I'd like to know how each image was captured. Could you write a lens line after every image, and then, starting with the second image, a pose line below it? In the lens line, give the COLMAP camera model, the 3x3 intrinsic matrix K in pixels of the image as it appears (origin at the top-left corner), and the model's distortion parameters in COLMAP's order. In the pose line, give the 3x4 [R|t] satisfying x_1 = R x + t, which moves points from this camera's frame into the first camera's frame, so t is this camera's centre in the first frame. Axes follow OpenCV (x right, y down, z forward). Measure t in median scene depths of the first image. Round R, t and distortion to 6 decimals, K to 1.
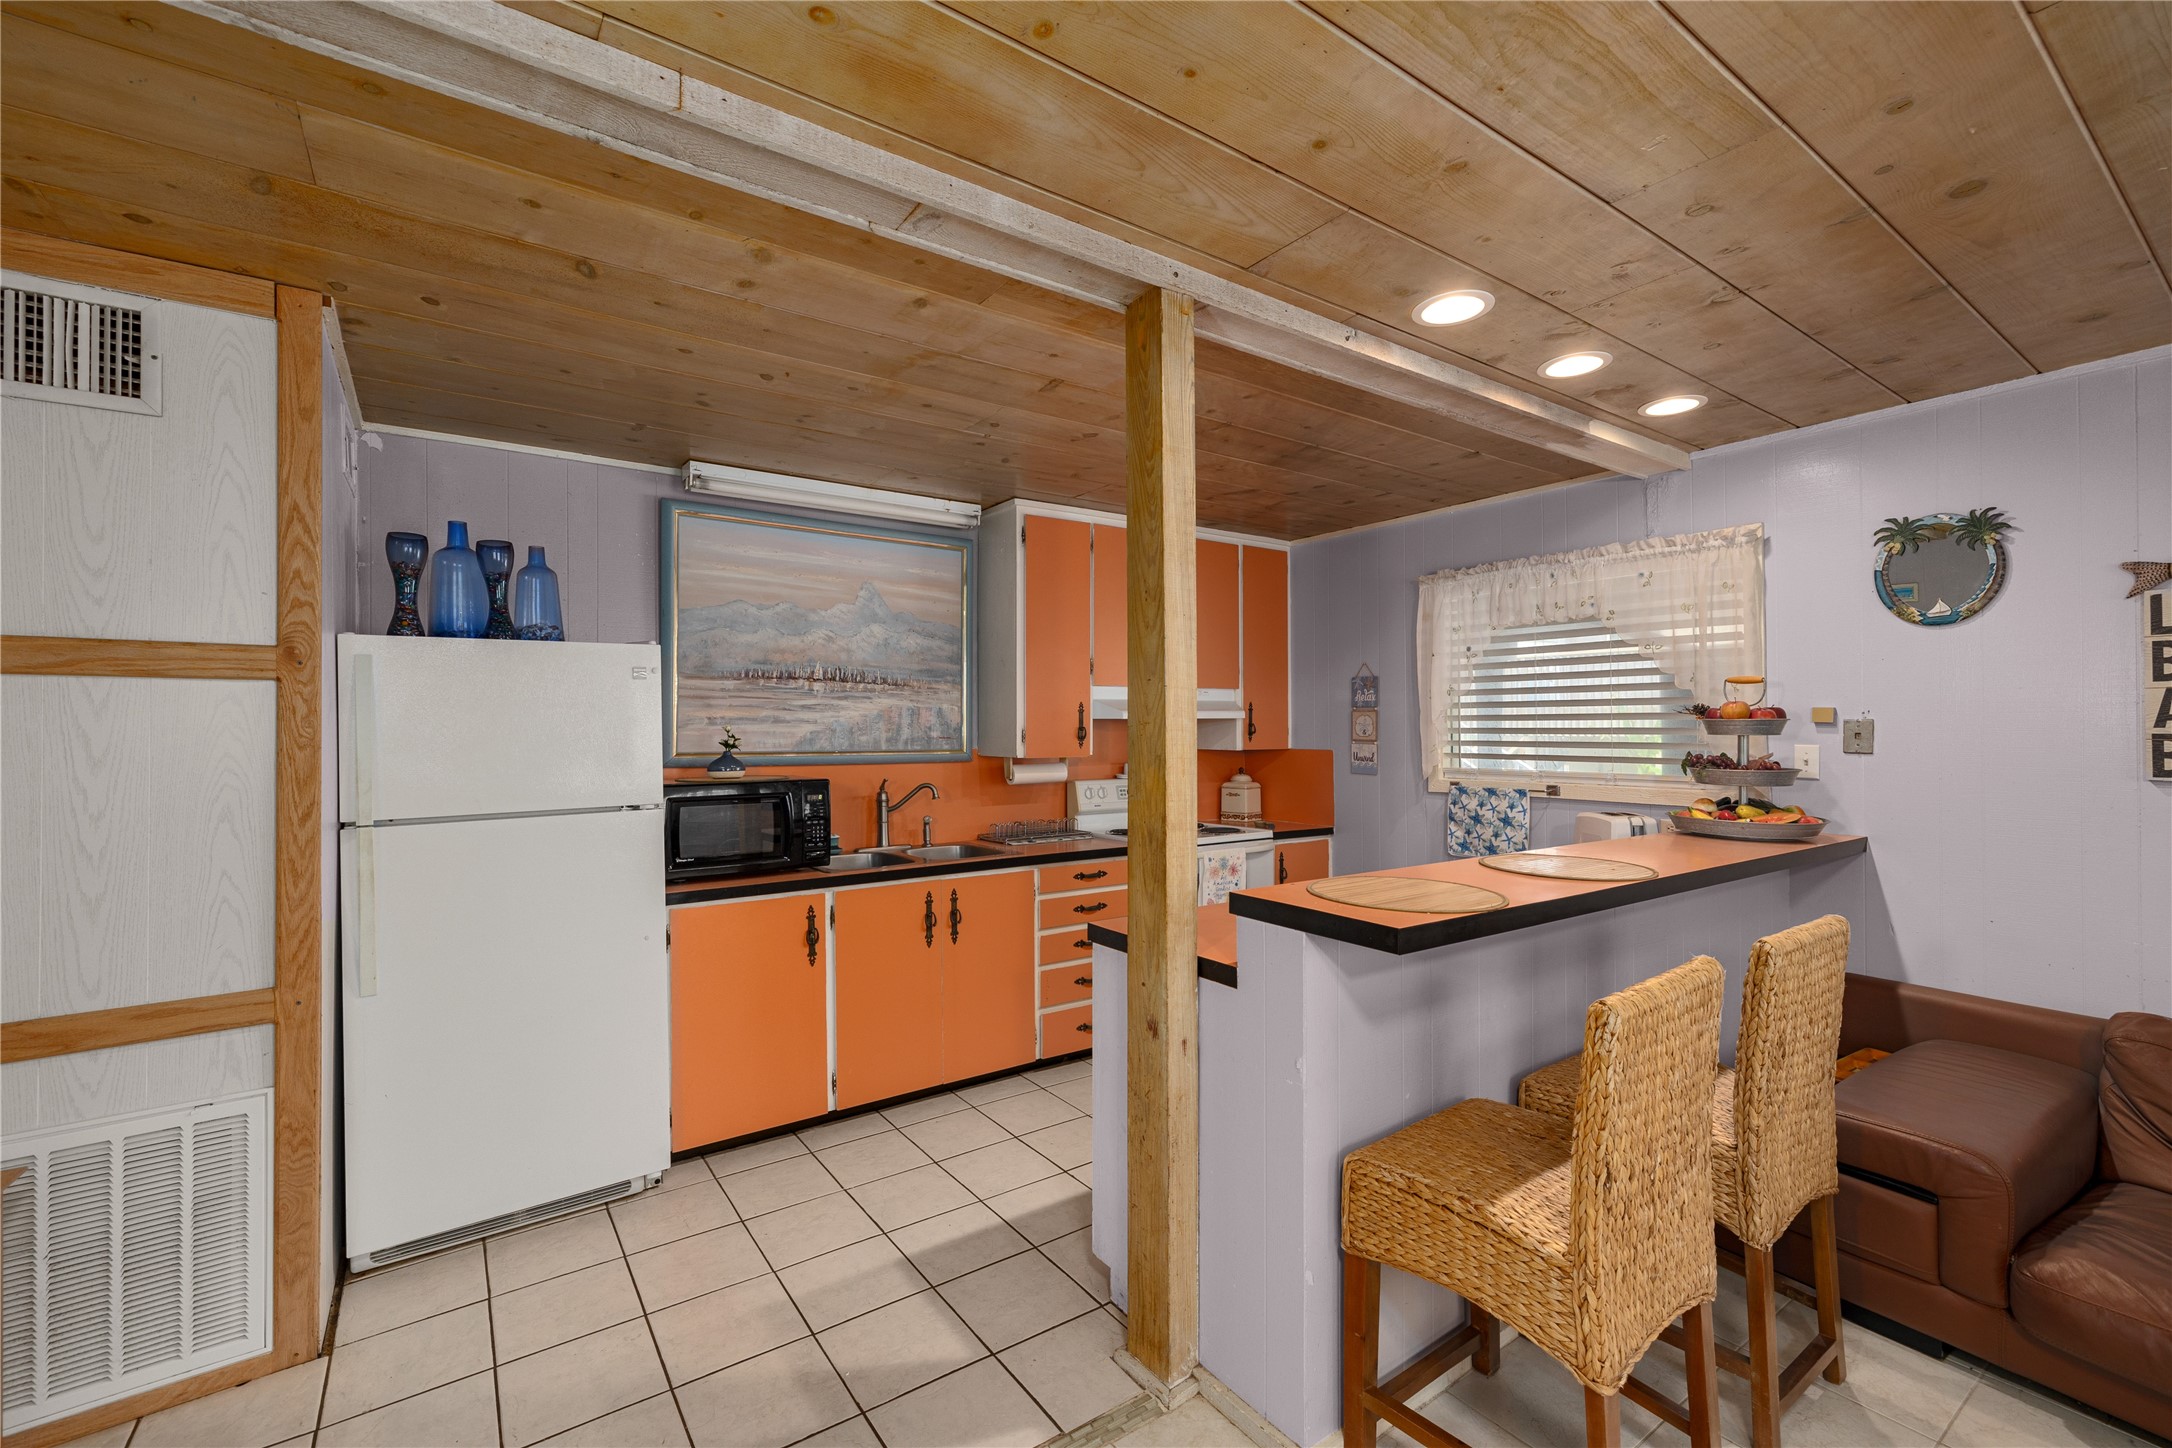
lens RADIAL K [[920.9, 0, 1086.7], [0, 920.9, 723.4], [0, 0, 1]] dist [0.001363, 0.000041]
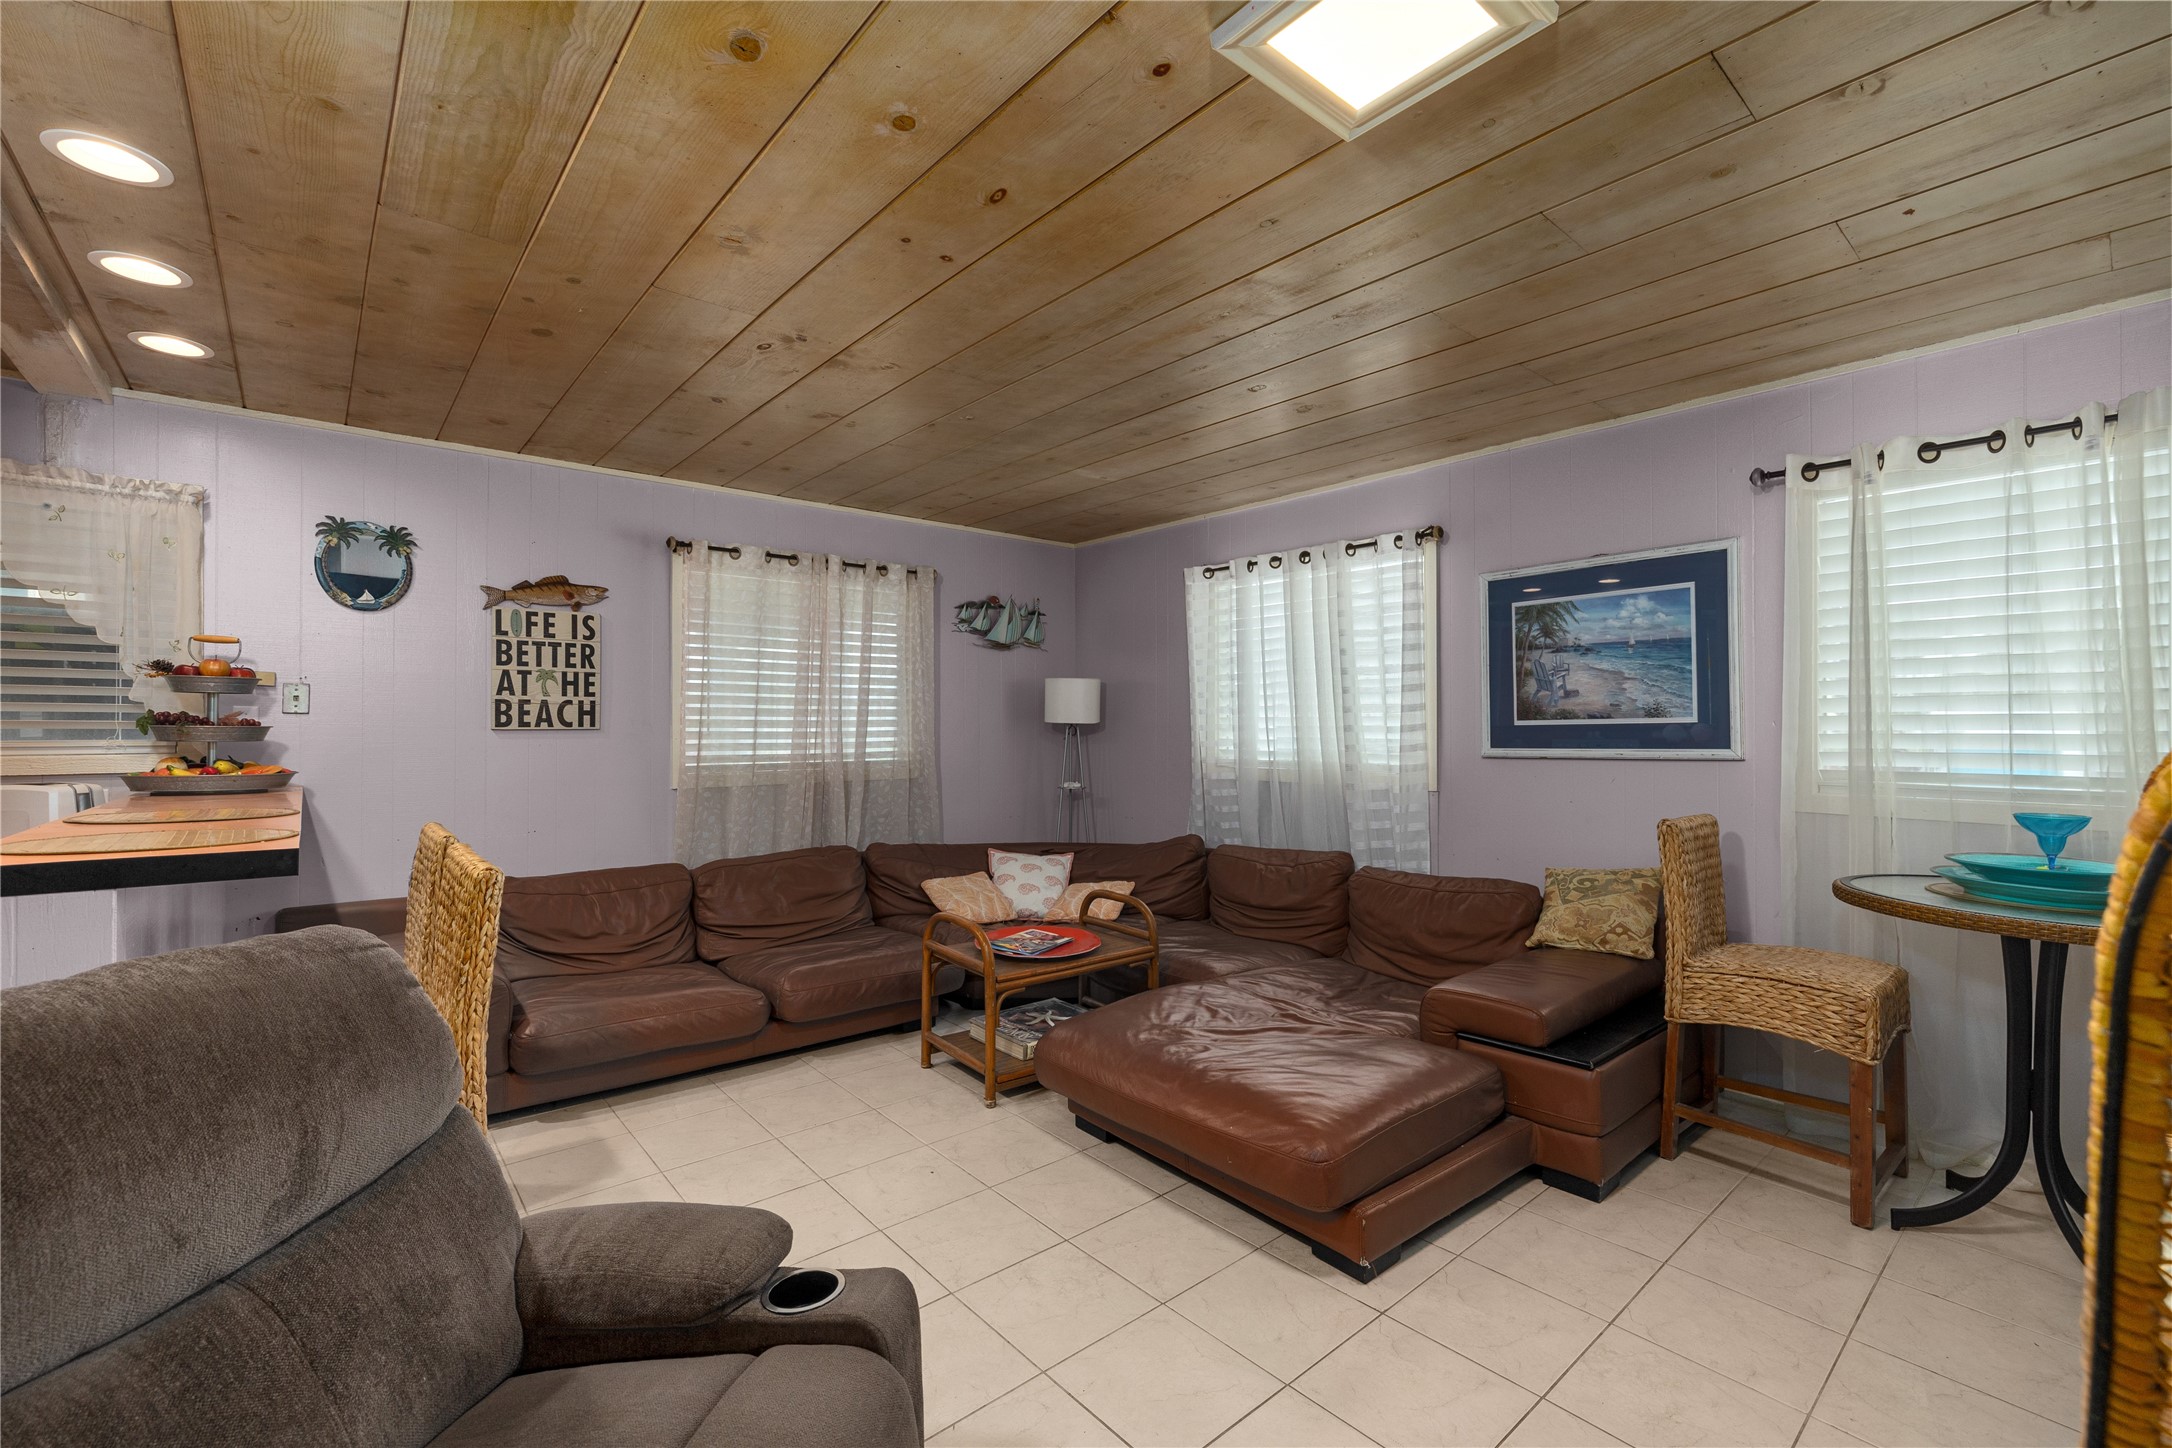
lens RADIAL K [[920.9, 0, 1085.9], [0, 920.9, 725.3], [0, 0, 1]] dist [0.001363, 0.000041]
pose [[-0.097196, 0.008949, 0.995225, -0.406920], [-0.001742, 0.999957, -0.009162, 0.057759], [-0.995264, -0.002624, -0.097176, 0.144880]]
